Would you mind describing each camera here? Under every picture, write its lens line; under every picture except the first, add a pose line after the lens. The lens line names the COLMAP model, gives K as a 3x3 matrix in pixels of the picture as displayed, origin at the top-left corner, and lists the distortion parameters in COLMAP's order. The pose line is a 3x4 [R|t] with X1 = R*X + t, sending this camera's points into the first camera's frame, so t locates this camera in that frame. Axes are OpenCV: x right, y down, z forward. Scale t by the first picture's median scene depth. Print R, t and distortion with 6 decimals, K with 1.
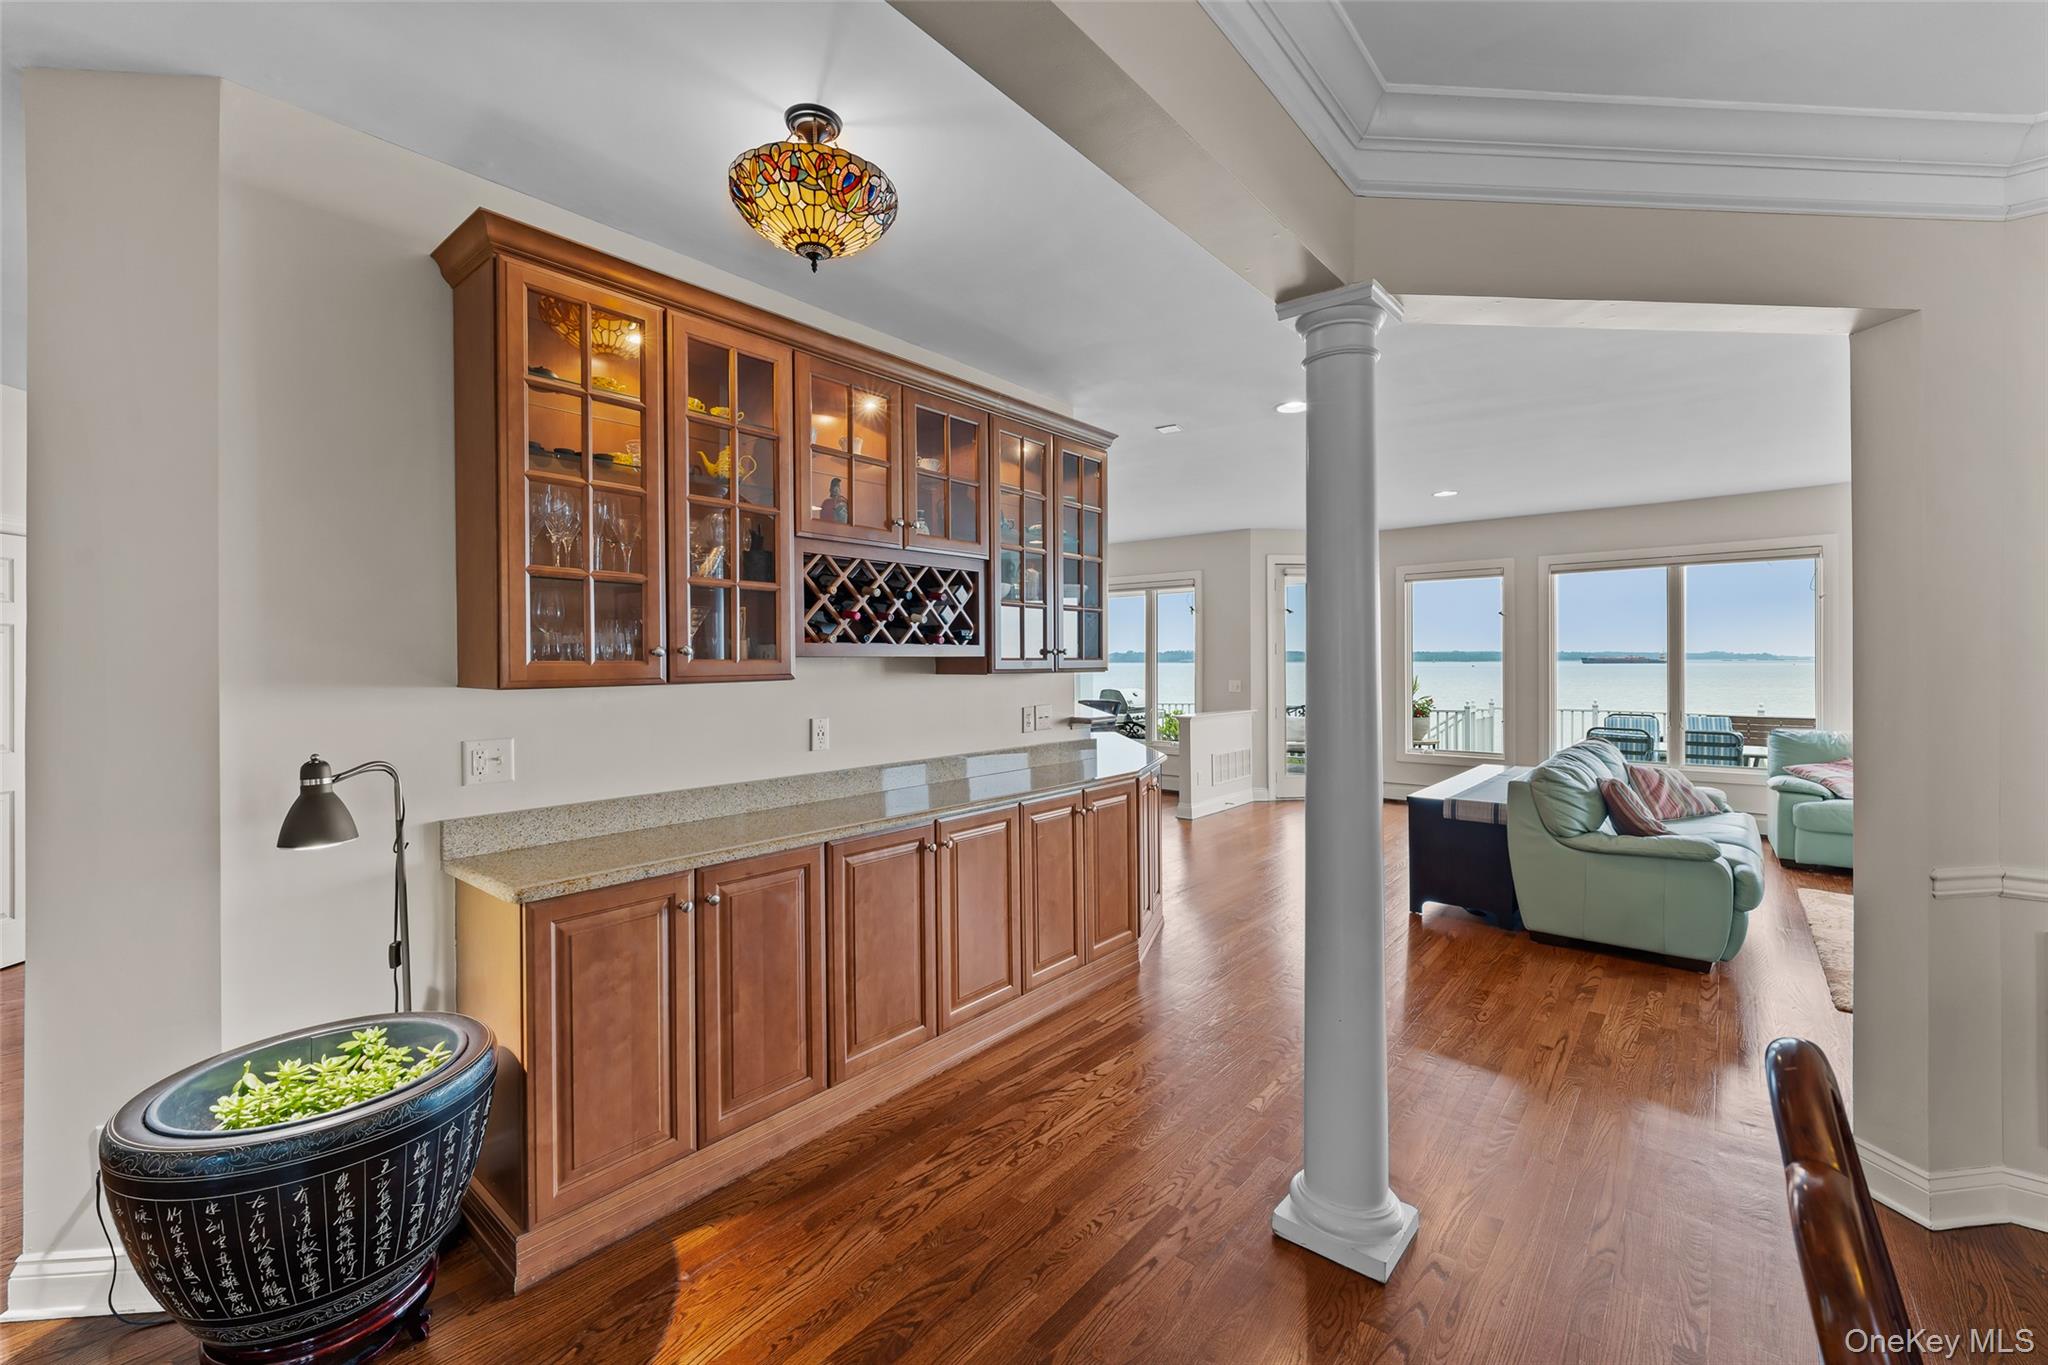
lens RADIAL K [[843.6, 0, 1014.8], [0, 843.6, 662.8], [0, 0, 1]] dist [0.000247, -0.000344]
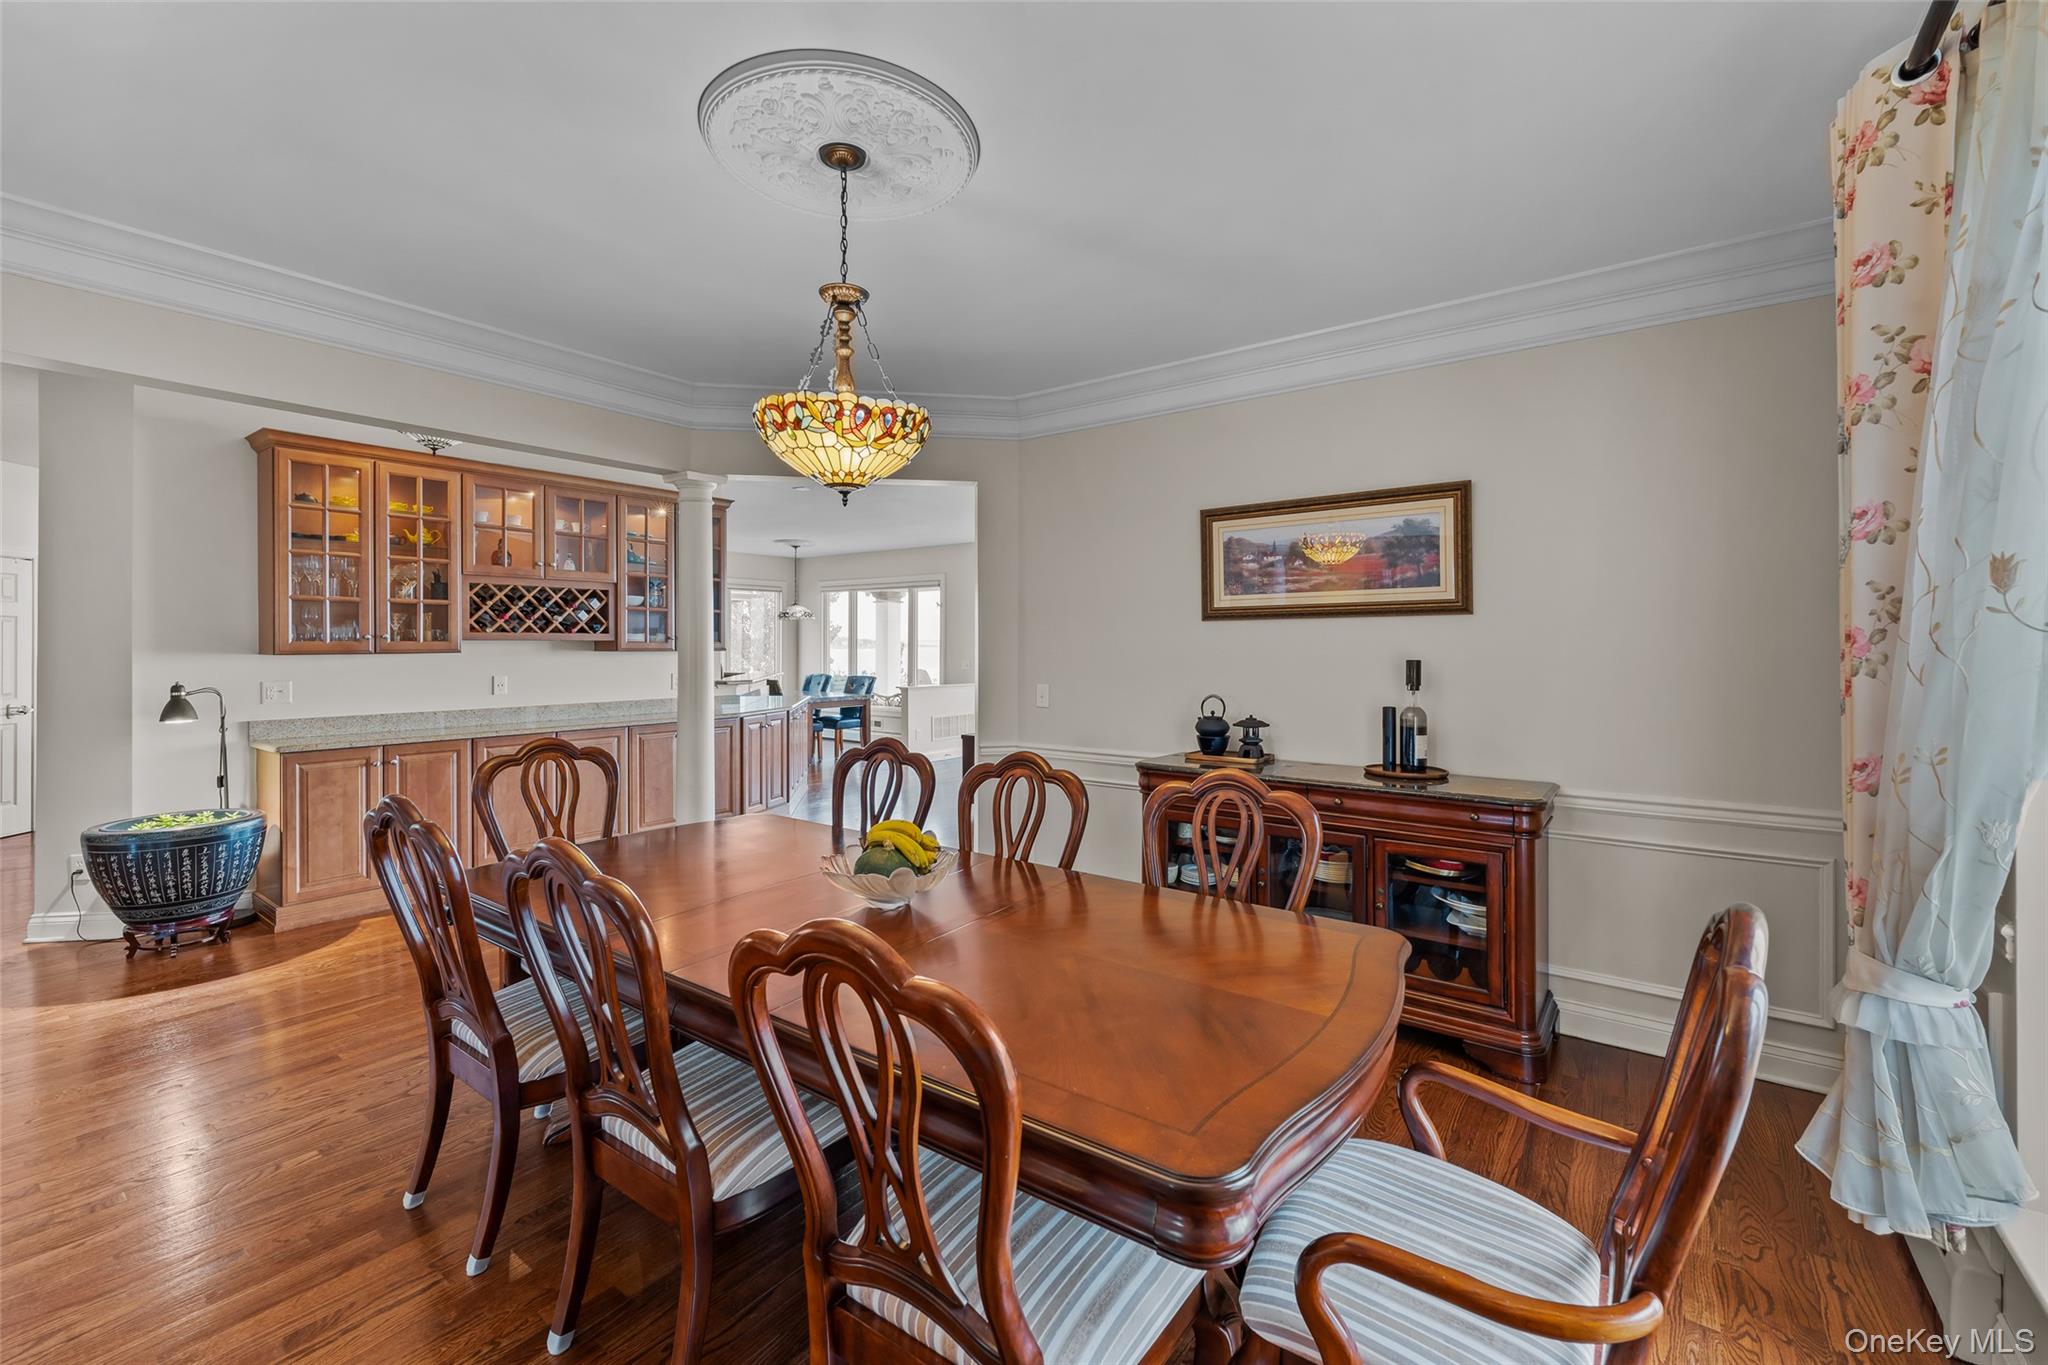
lens RADIAL K [[845.4, 0, 1012.4], [0, 845.4, 646.4], [0, 0, 1]] dist [-0.000963, 0.000002]
pose [[0.998230, 0.006827, 0.059086, 0.790012], [-0.006788, 0.999977, -0.000861, 0.000060], [-0.059091, 0.000459, 0.998252, -0.866249]]
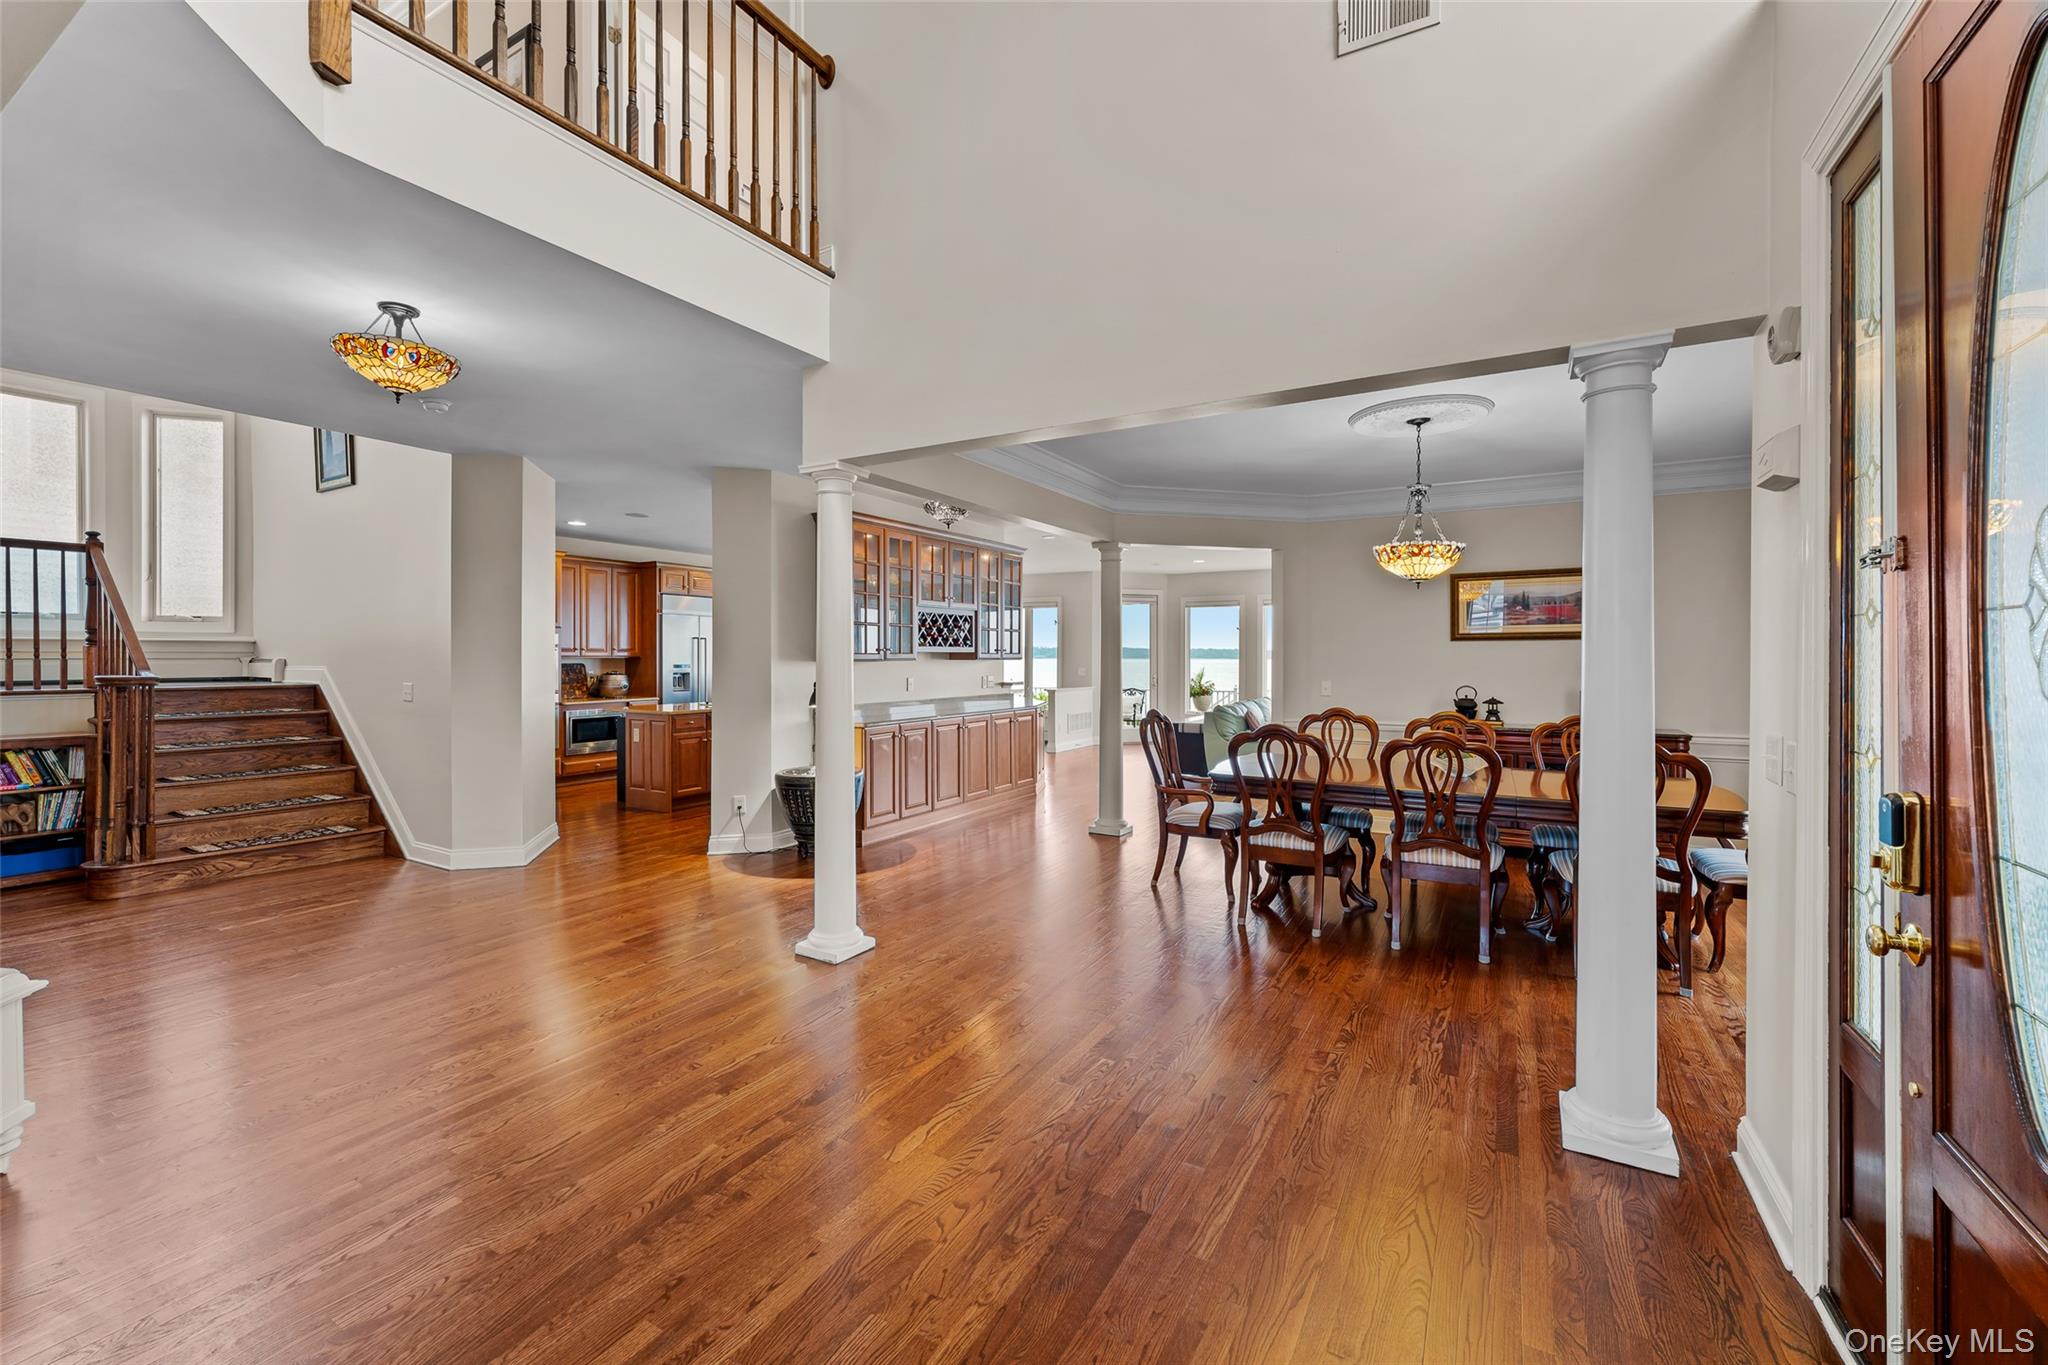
lens RADIAL K [[830.6, 0, 1021.5], [0, 830.6, 674.7], [0, 0, 1]] dist [-0.000037, 0.000068]
pose [[0.984349, 0.002903, 0.176207, -0.375921], [-0.006642, 0.999765, 0.020633, 0.007483], [-0.176105, -0.021481, 0.984137, -1.531178]]
